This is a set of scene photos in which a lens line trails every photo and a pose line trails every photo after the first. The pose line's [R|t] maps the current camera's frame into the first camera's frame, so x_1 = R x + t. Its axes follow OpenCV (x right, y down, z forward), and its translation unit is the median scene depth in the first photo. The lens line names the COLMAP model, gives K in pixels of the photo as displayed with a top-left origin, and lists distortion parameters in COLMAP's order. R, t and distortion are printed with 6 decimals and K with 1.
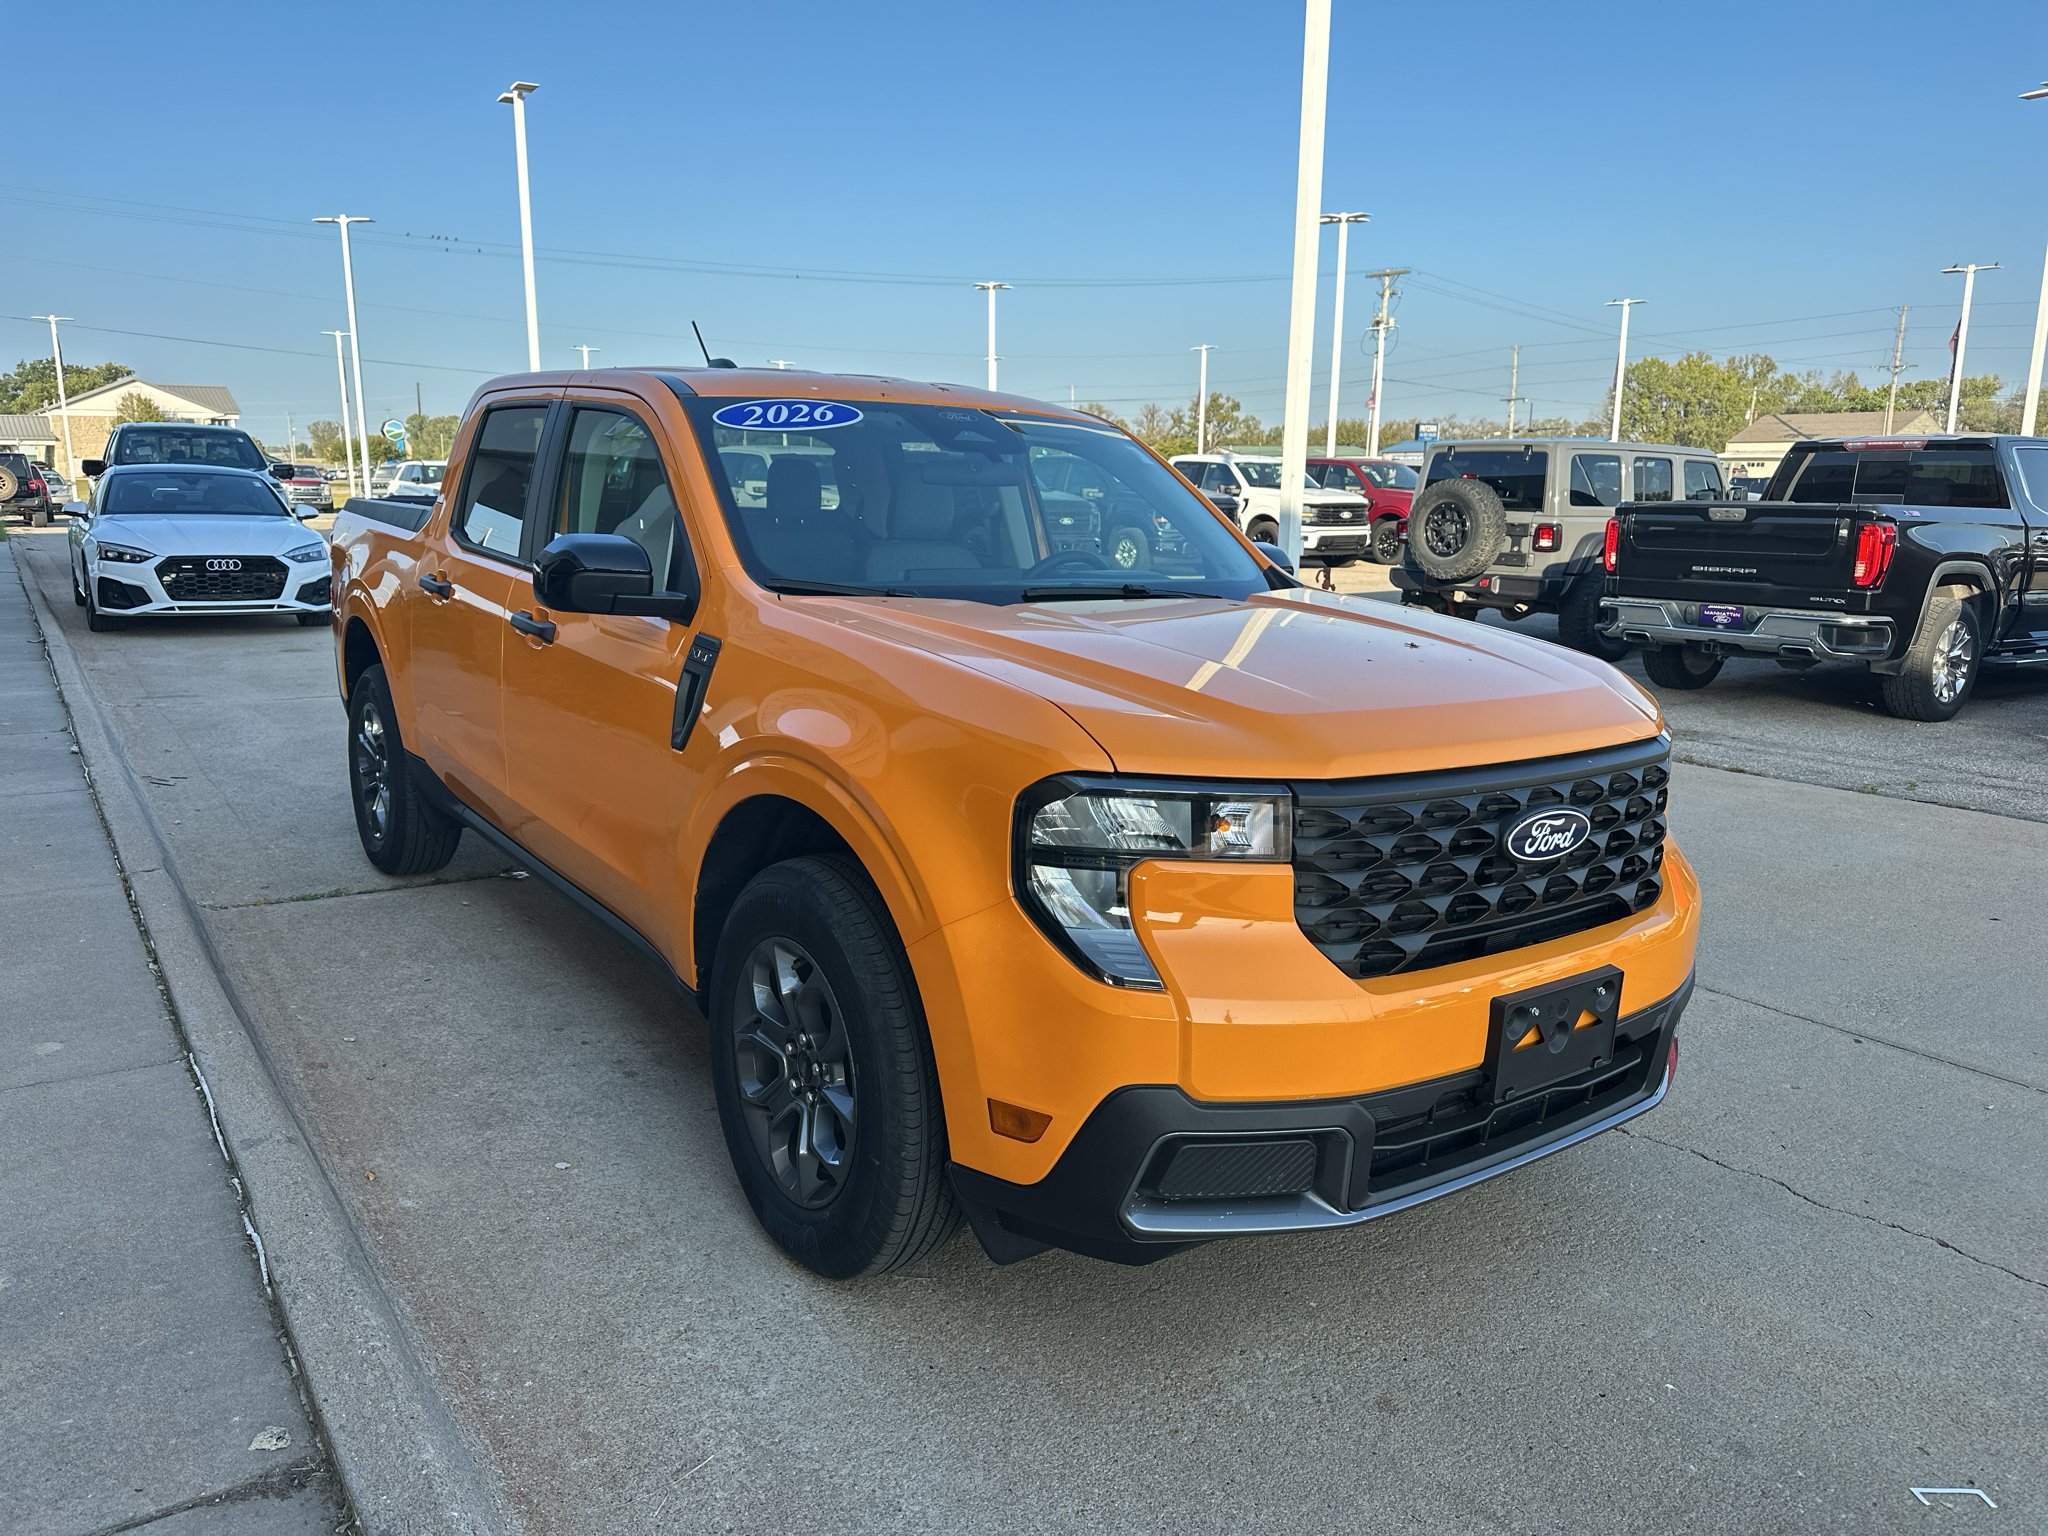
lens RADIAL K [[1422.5, 0, 1018.0], [0, 1422.5, 766.2], [0, 0, 1]] dist [0.053097, -0.069807]
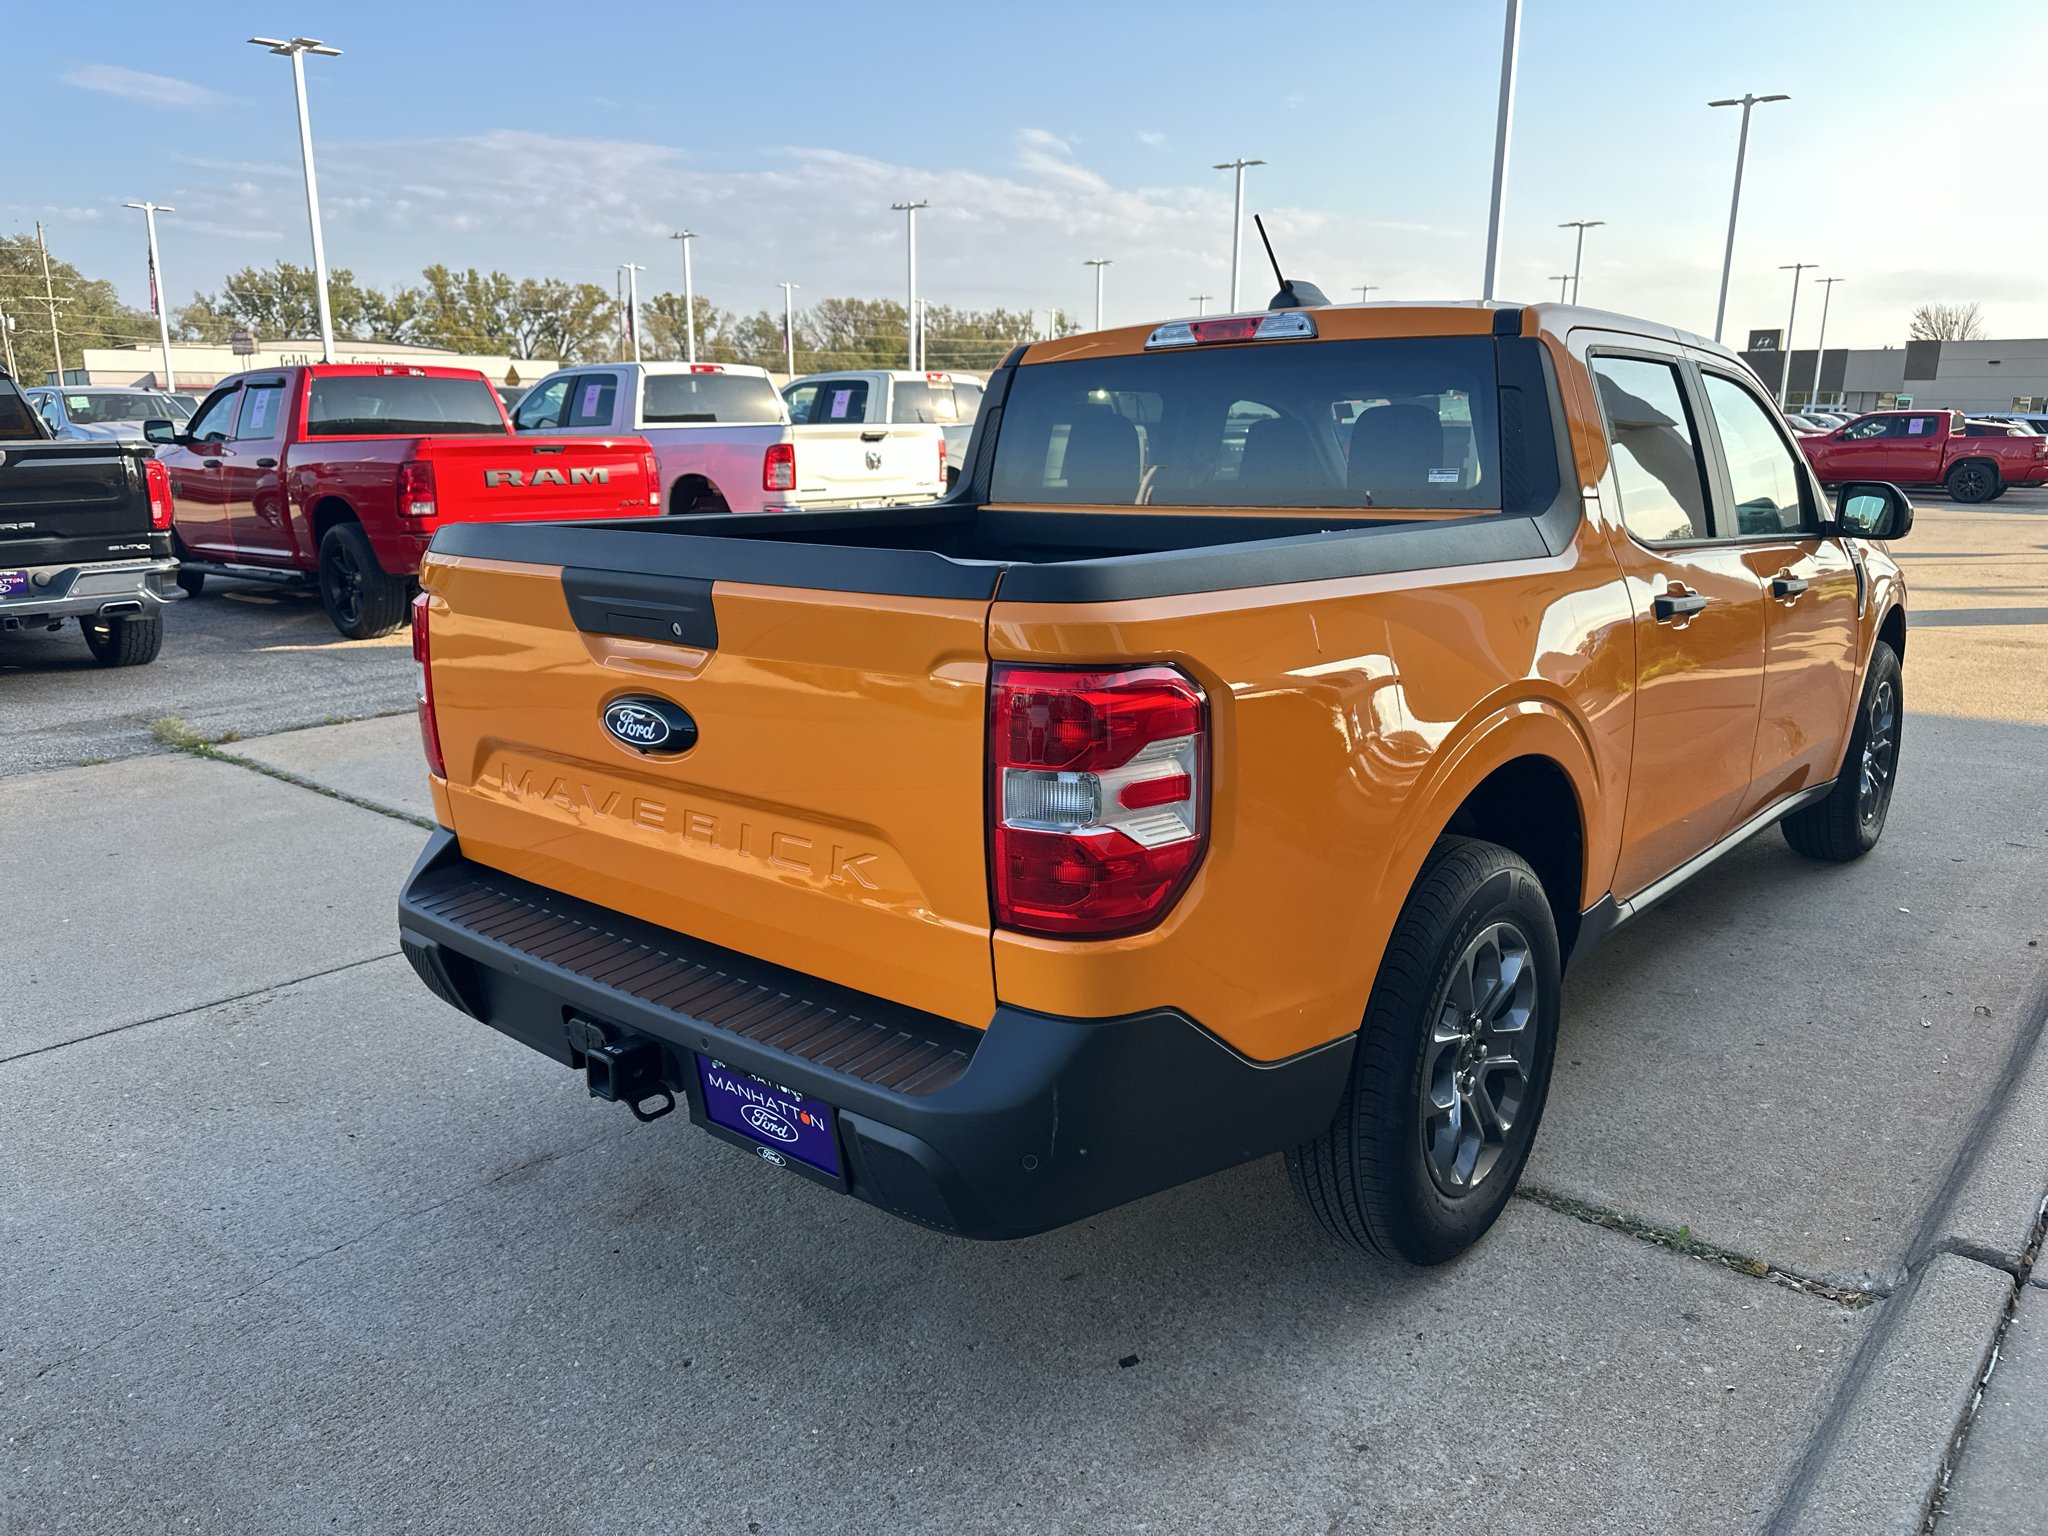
lens RADIAL K [[1422.5, 0, 1018.0], [0, 1422.5, 766.2], [0, 0, 1]] dist [0.053097, -0.069807]
pose [[-0.261803, -0.240362, 0.934711, -1.306465], [0.187574, 0.937351, 0.293579, -0.417232], [-0.946718, 0.252188, -0.200316, 1.951055]]
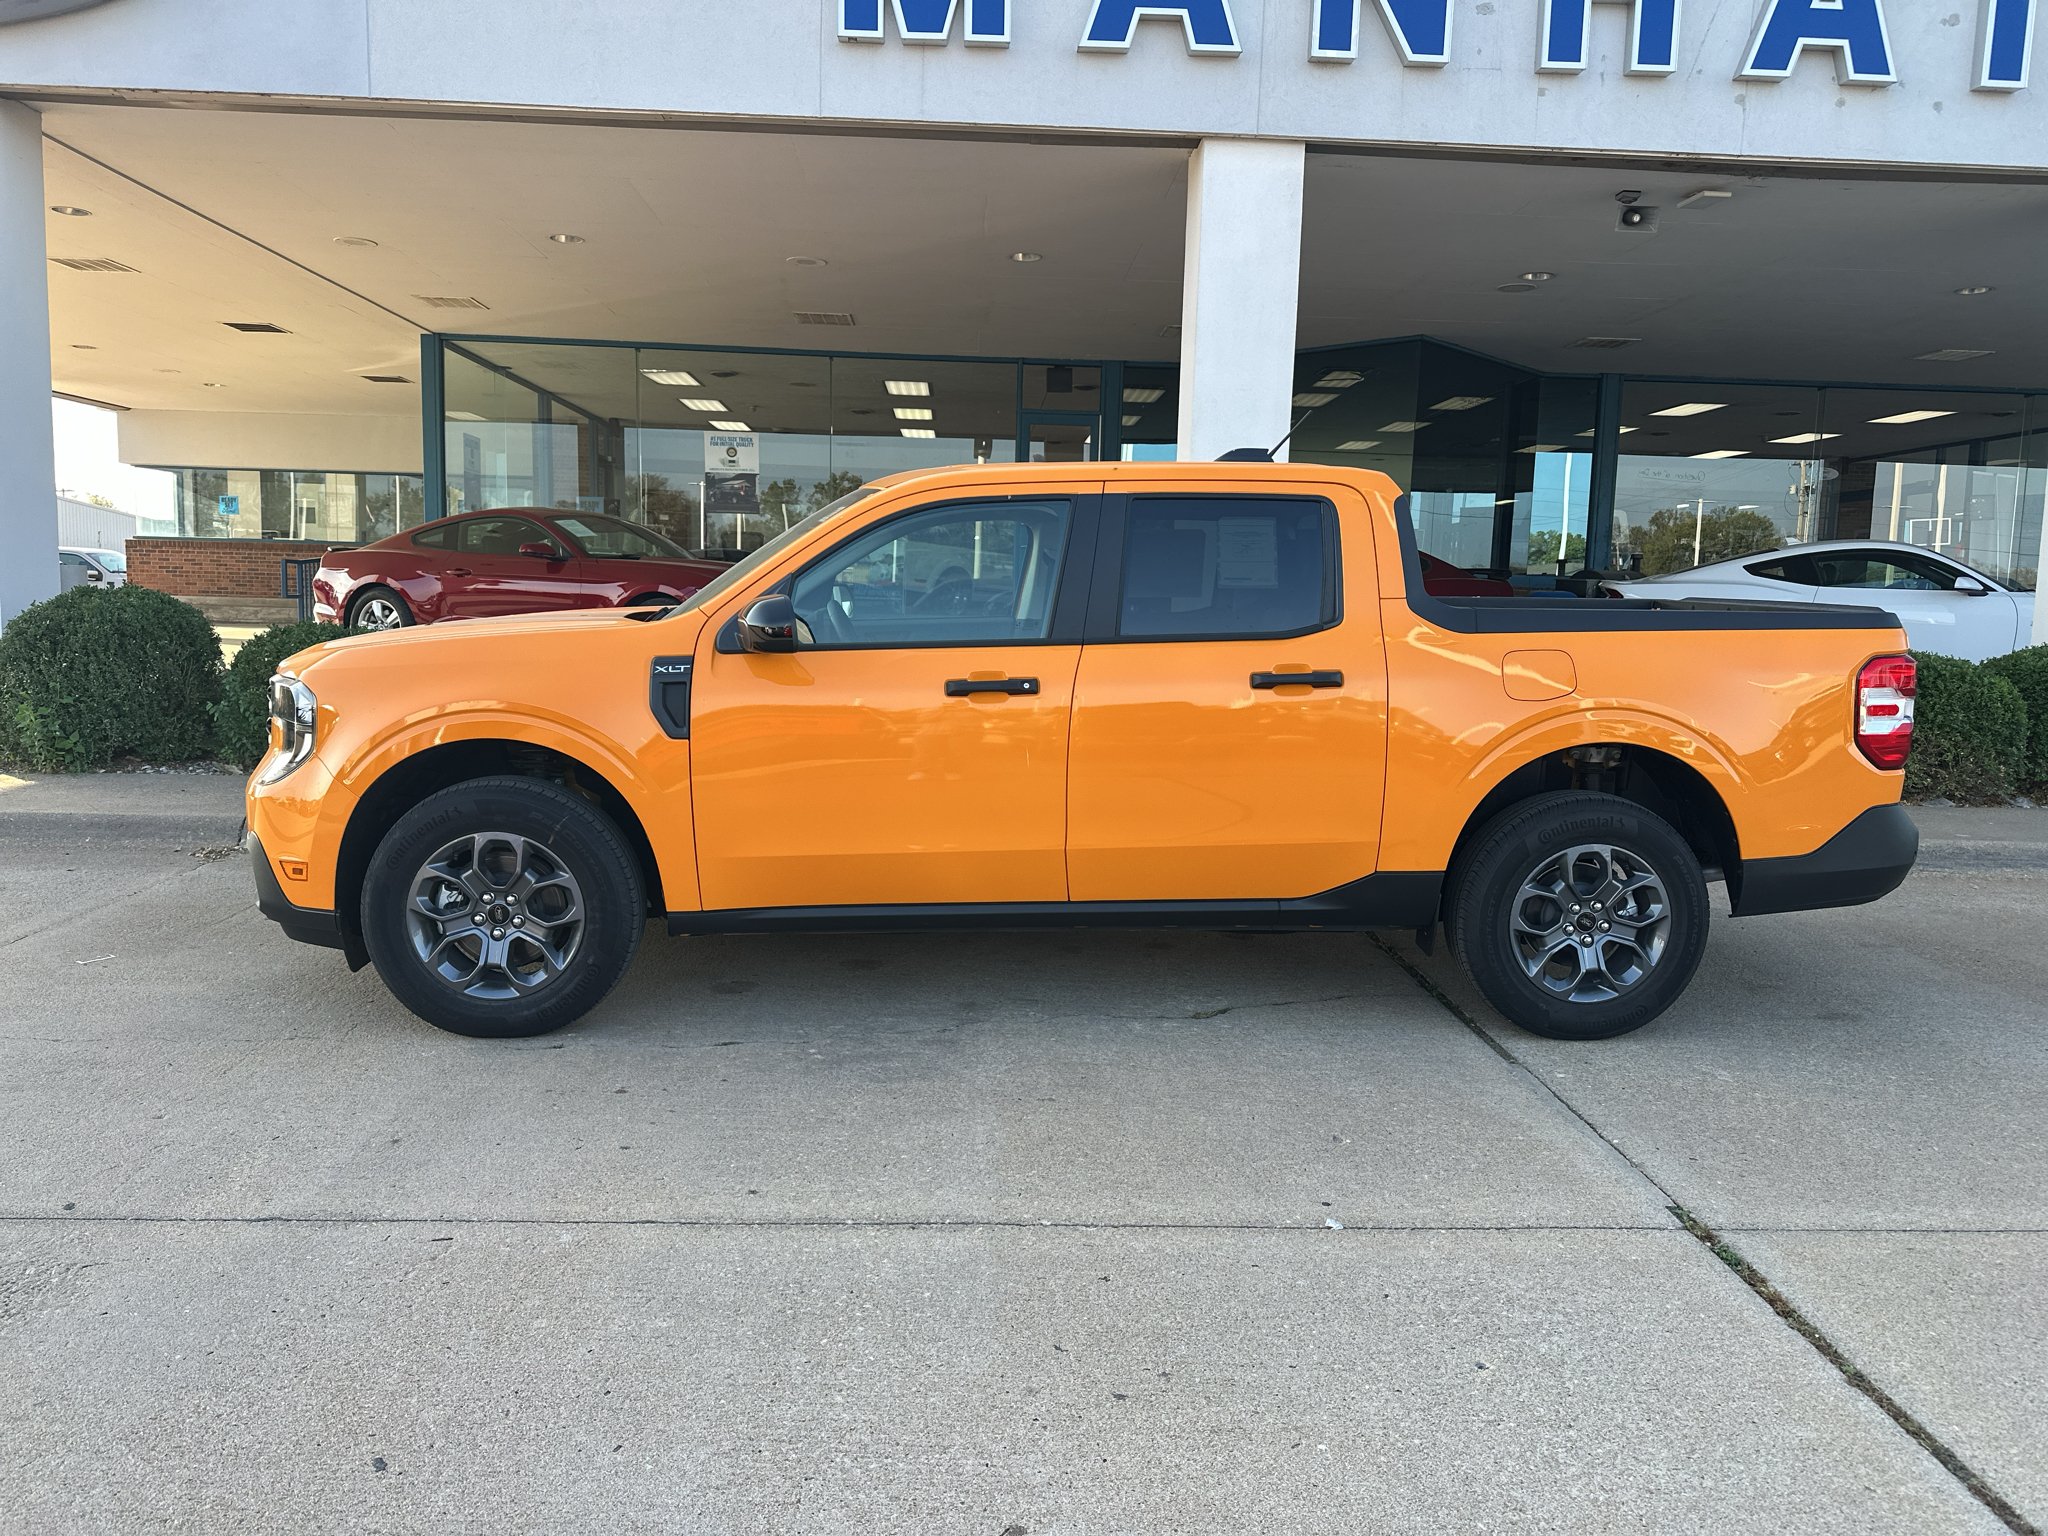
lens RADIAL K [[1419.4, 0, 1019.3], [0, 1419.4, 731.2], [0, 0, 1]] dist [0.050326, -0.073855]
pose [[-0.531724, 0.056455, -0.845034, 1.139528], [-0.195719, 0.962576, 0.187461, -0.351545], [0.823992, 0.265067, -0.500776, 2.091957]]
